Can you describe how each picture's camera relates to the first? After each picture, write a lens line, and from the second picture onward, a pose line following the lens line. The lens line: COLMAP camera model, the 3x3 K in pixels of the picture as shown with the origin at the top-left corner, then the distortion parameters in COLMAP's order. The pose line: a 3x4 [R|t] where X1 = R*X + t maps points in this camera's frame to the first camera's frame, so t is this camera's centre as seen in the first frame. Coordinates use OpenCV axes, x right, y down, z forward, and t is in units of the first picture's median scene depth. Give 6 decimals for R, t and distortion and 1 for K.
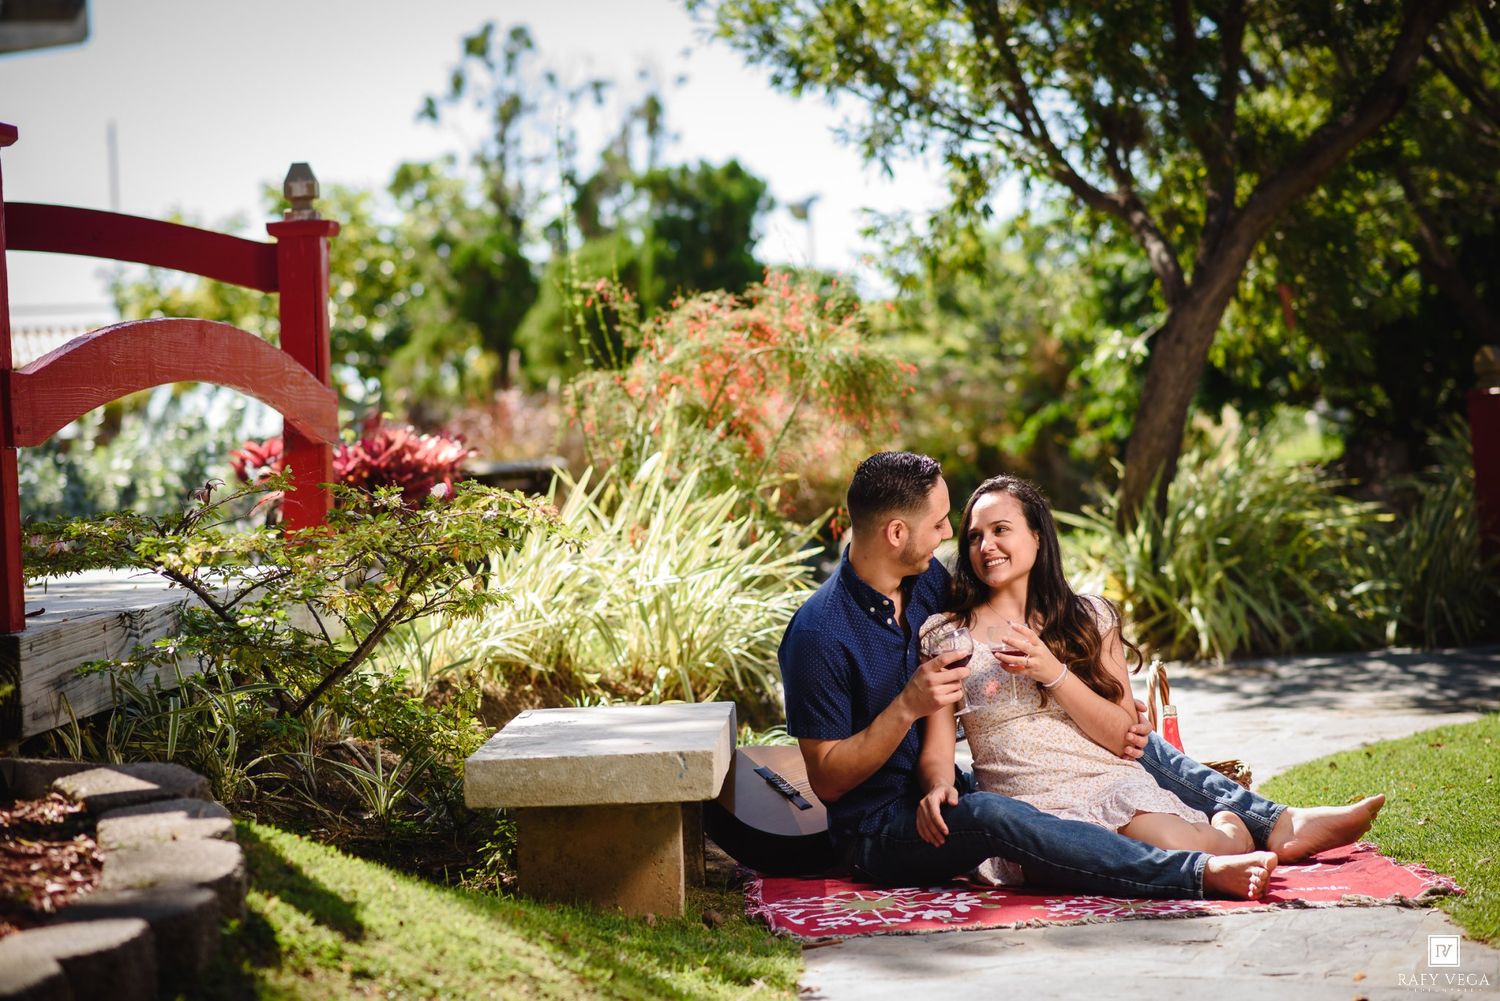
lens RADIAL K [[3431.6, 0, 710.1], [0, 3431.6, 499.4], [0, 0, 1]] dist [0.025624, 0.077944]
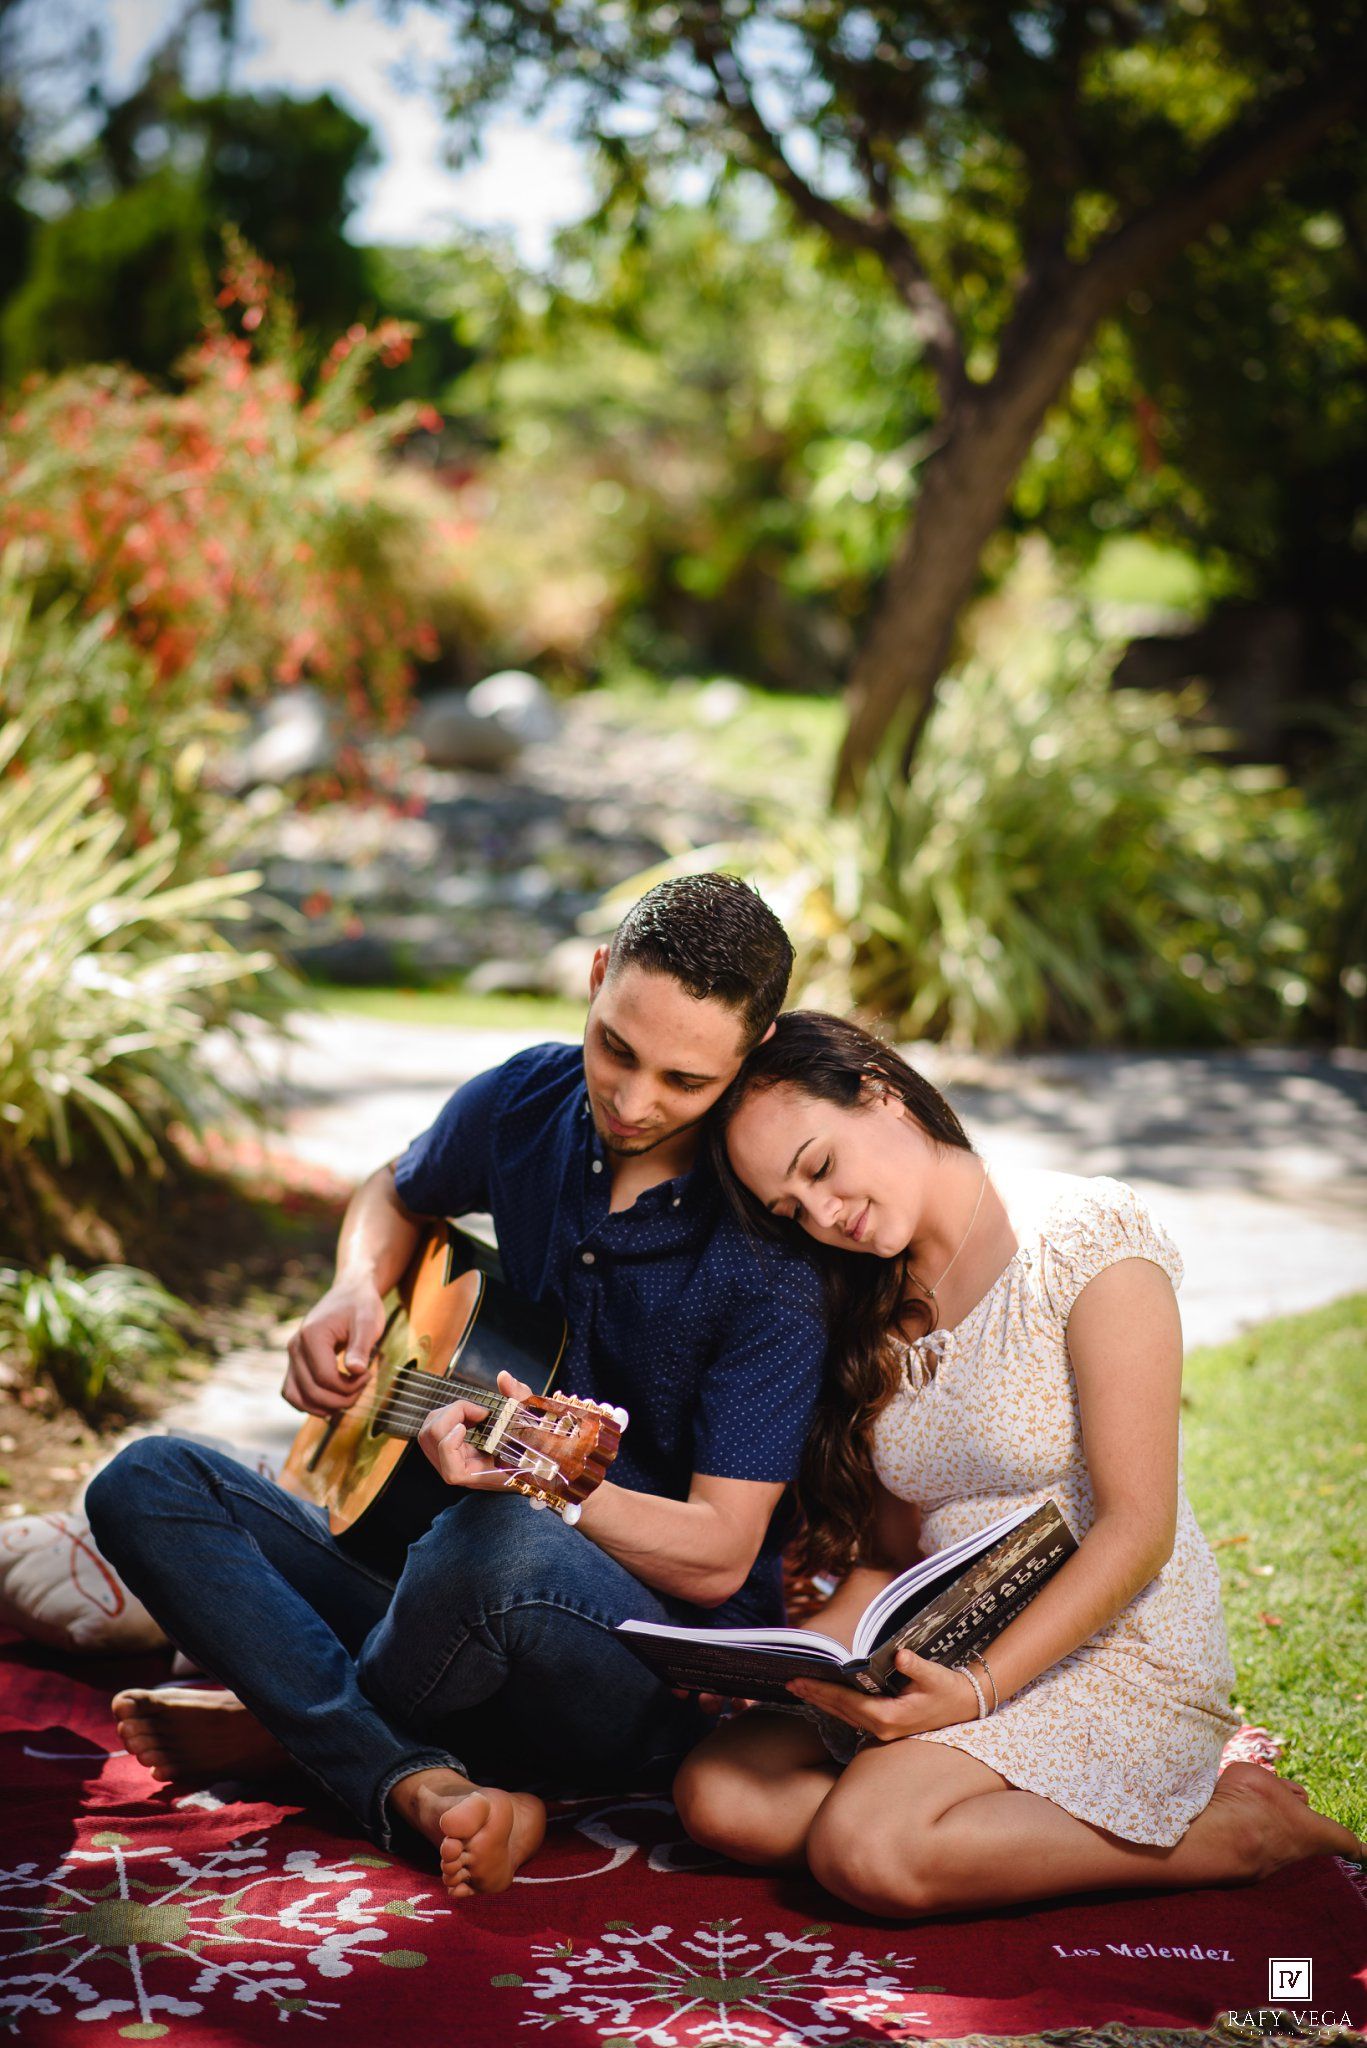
lens RADIAL K [[4685.3, 0, 683.5], [0, 4685.3, 1024.0], [0, 0, 1]] dist [0.025624, 0.077944]
pose [[0.995128, 0.054273, 0.082311, 0.036151], [-0.062080, 0.993494, 0.095472, -0.033206], [-0.076594, -0.100117, 0.992023, 0.250378]]
